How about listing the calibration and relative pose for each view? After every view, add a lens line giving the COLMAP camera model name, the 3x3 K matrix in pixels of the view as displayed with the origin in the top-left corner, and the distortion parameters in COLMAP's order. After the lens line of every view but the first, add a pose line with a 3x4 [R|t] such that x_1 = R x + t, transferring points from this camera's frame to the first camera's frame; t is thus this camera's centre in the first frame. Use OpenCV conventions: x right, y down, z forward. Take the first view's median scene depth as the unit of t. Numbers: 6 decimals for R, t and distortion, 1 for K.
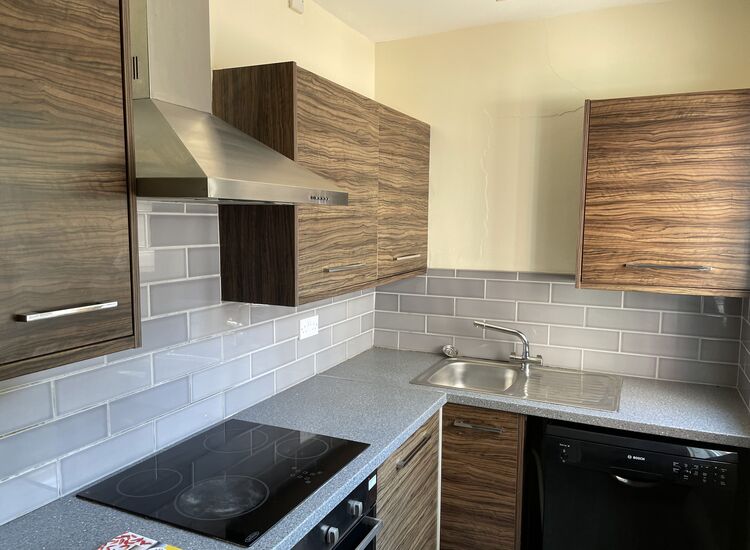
lens RADIAL K [[577.0, 0, 372.7], [0, 577.0, 284.5], [0, 0, 1]] dist [0.095593, -0.114762]
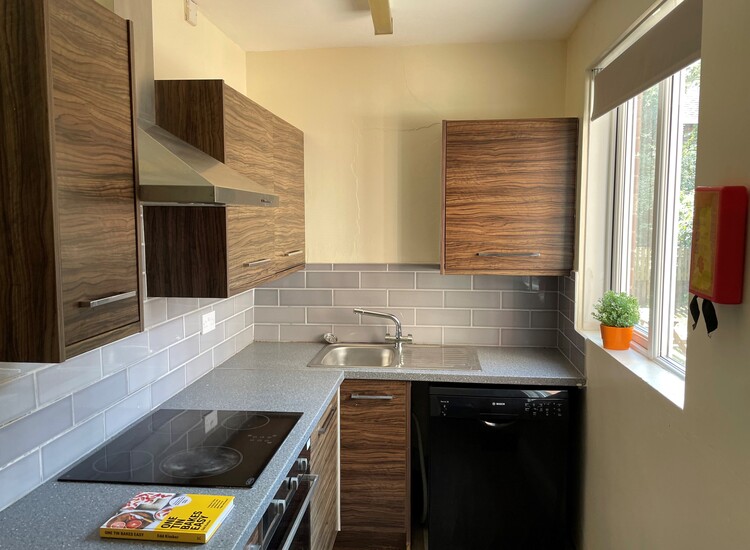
lens RADIAL K [[617.0, 0, 375.0], [0, 617.0, 275.0], [0, 0, 1]] dist [0.083764, -0.007912]
pose [[0.946800, -0.038398, 0.319524, -0.210544], [0.044753, 0.998919, -0.012568, 0.019200], [-0.318696, 0.026199, 0.947495, -0.186287]]
